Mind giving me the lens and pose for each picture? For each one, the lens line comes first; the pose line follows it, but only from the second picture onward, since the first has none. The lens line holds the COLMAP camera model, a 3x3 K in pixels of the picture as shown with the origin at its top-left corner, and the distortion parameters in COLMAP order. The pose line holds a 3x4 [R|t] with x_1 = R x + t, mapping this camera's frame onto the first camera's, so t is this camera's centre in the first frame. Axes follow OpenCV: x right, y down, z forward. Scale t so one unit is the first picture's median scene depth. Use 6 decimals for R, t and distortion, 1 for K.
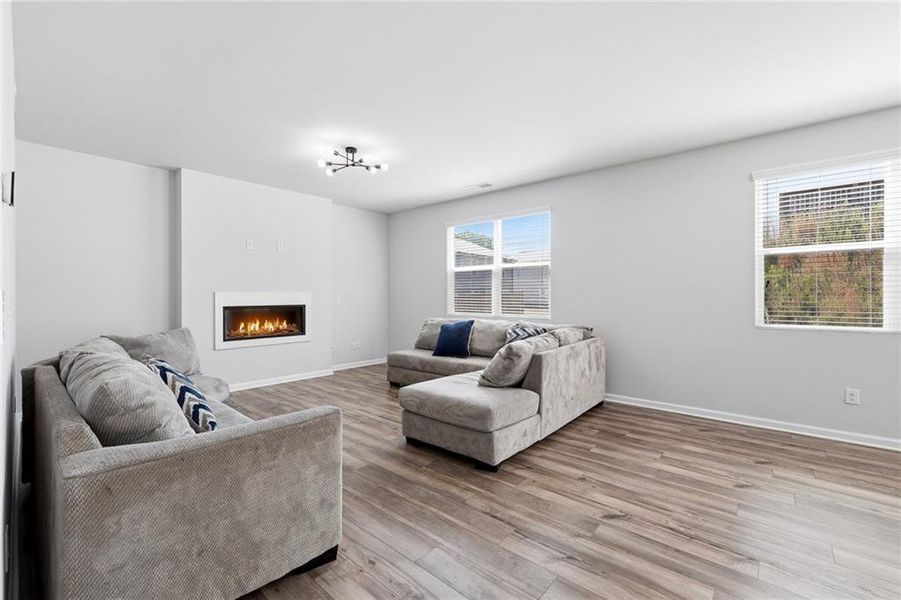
lens RADIAL K [[379.8, 0, 451.4], [0, 379.8, 302.3], [0, 0, 1]] dist [-0.014917, 0.000973]
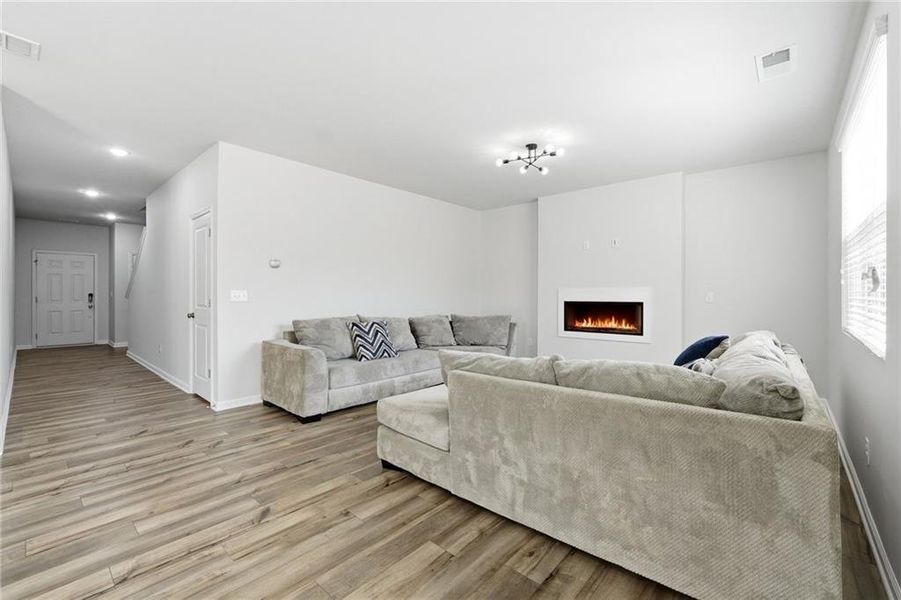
lens RADIAL K [[379.8, 0, 447.1], [0, 379.8, 296.3], [0, 0, 1]] dist [-0.014917, 0.000973]
pose [[-0.015513, -0.000492, -0.999880, 1.216726], [-0.008138, 0.999967, -0.000365, -0.003188], [0.999847, 0.008131, -0.015516, 1.288779]]
